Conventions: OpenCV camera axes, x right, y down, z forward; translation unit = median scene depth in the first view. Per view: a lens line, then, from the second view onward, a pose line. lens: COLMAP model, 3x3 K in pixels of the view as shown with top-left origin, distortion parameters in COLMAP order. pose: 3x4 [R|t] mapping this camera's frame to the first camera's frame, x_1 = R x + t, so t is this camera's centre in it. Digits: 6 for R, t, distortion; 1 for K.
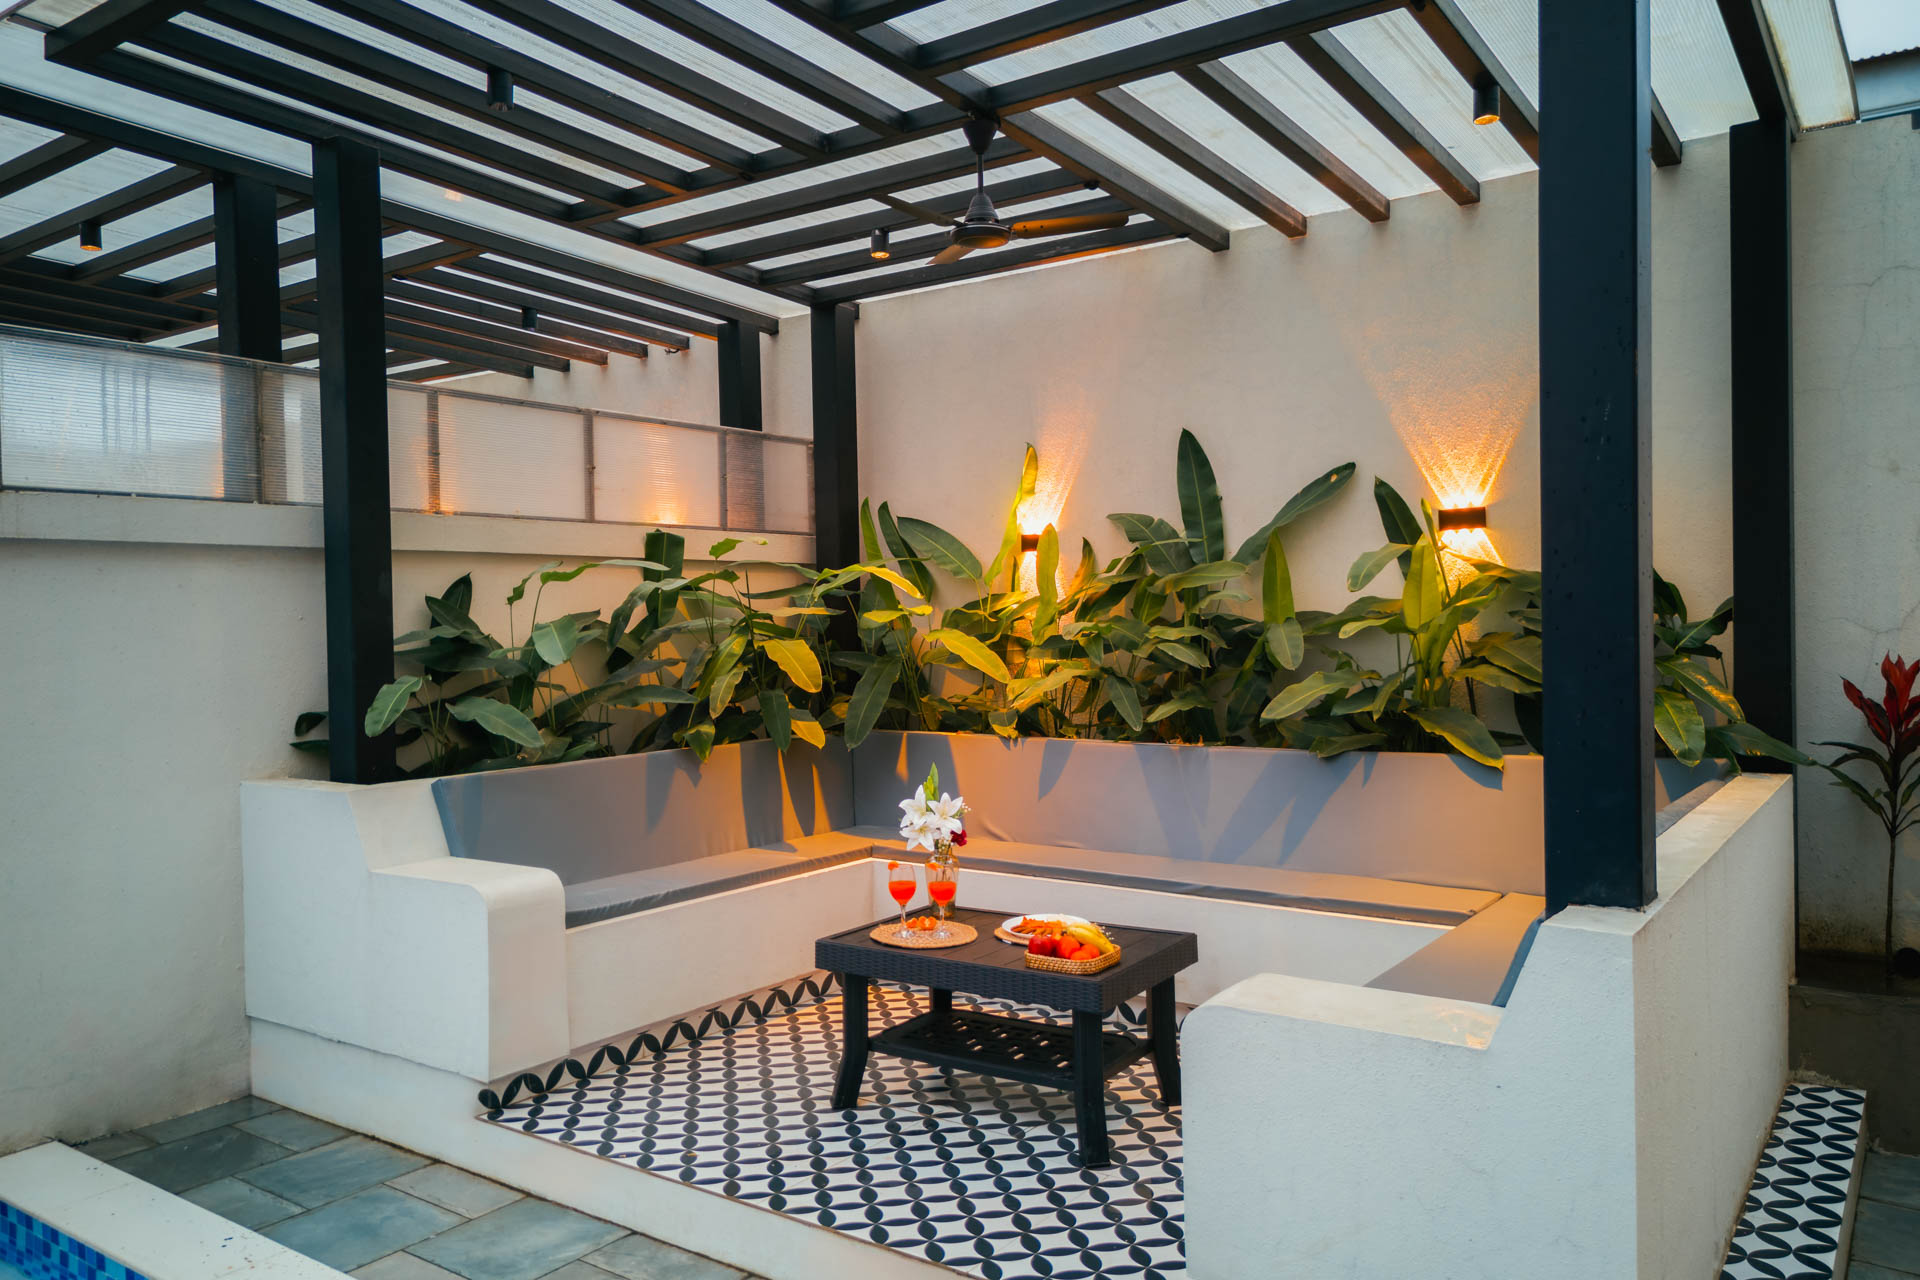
lens RADIAL K [[1407.5, 0, 827.0], [0, 1407.5, 636.0], [0, 0, 1]] dist [0.031334, -0.000047]
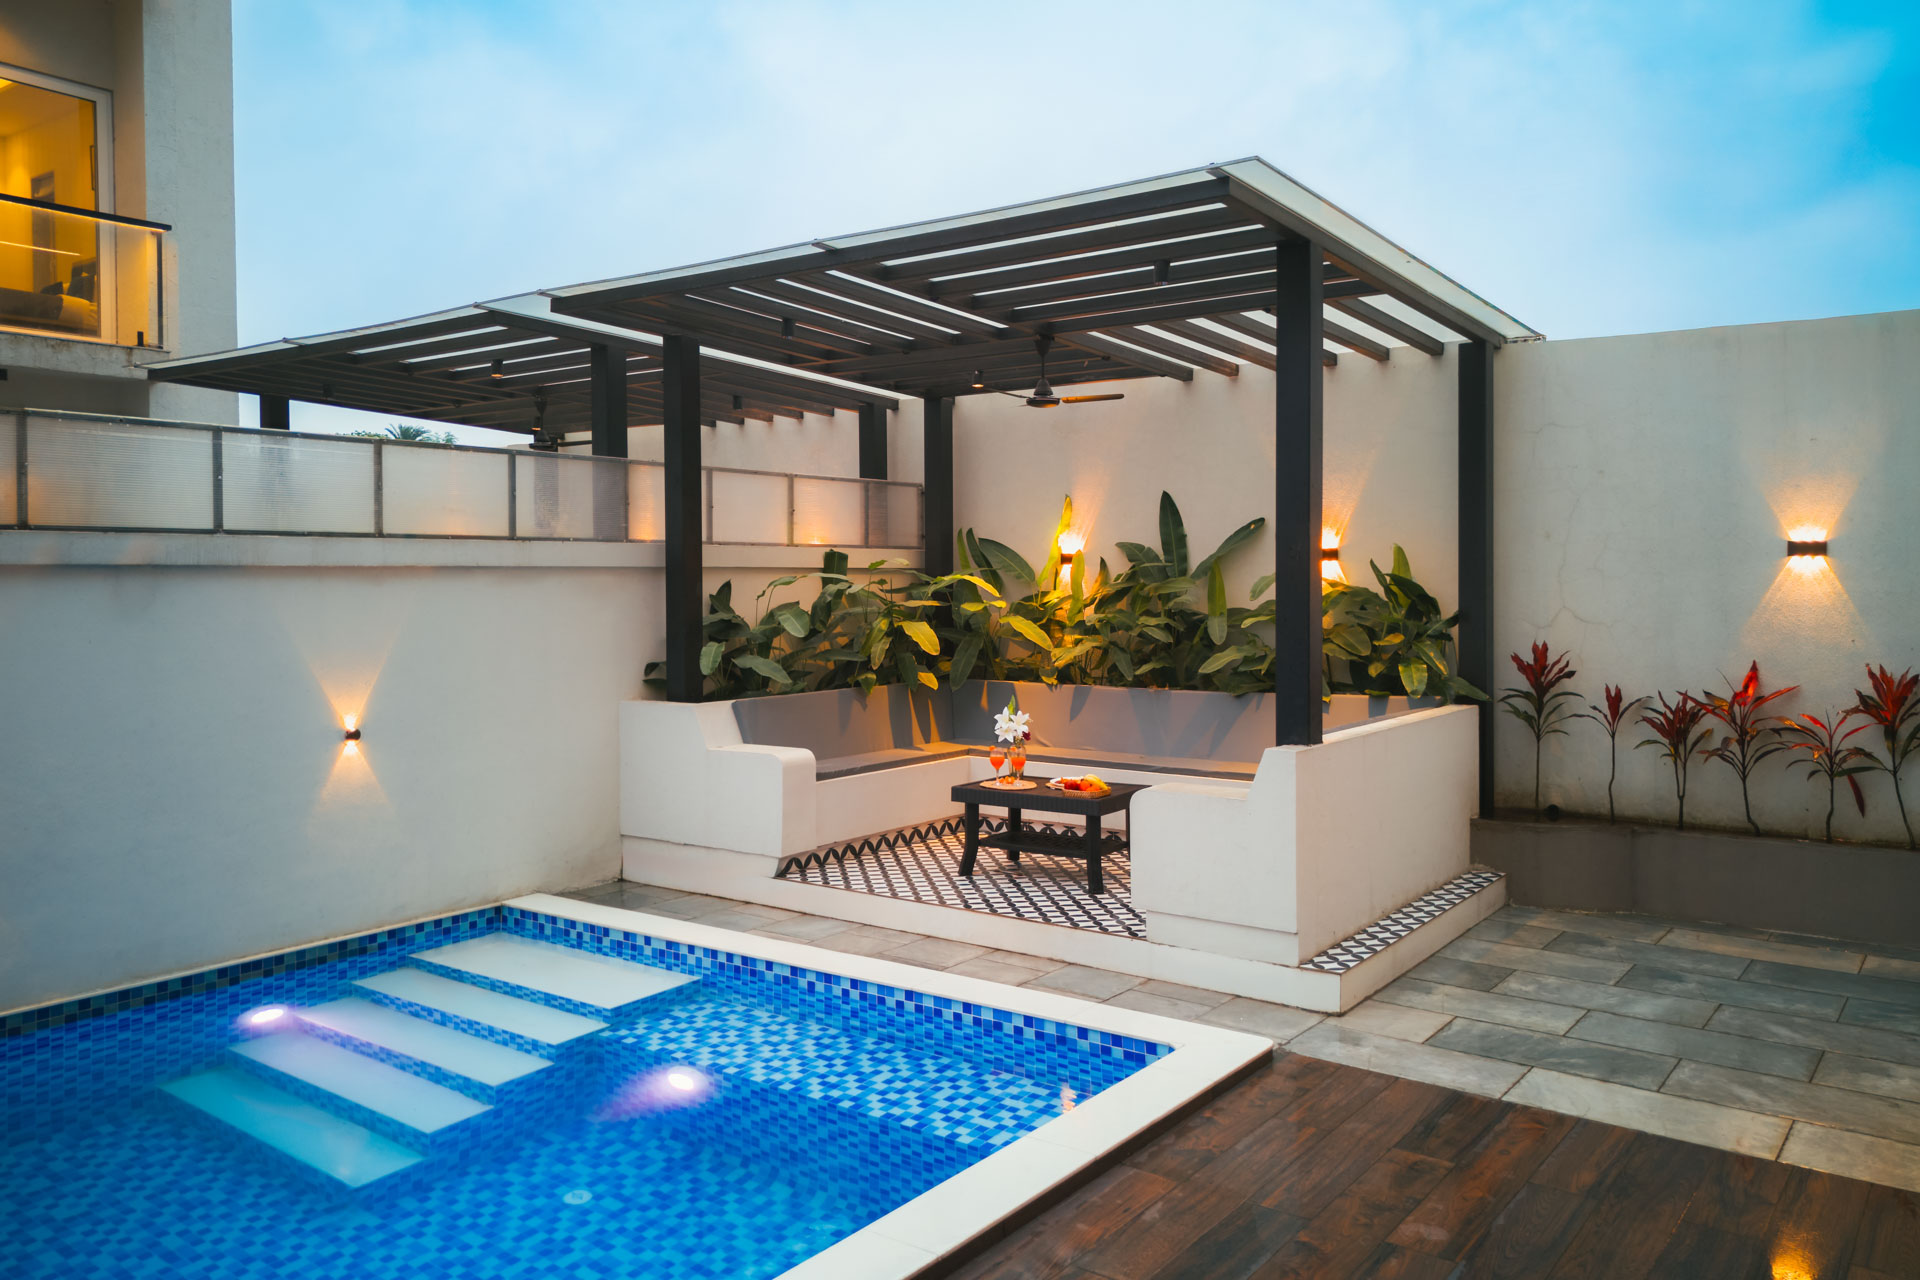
lens RADIAL K [[1396.4, 0, 960.0], [0, 1396.4, 640.0], [0, 0, 1]] dist [0.036789, 0.000673]
pose [[0.997265, 0.012678, 0.072809, -0.093297], [-0.014802, 0.999478, 0.028705, -0.022726], [-0.072407, -0.029704, 0.996933, -0.586244]]
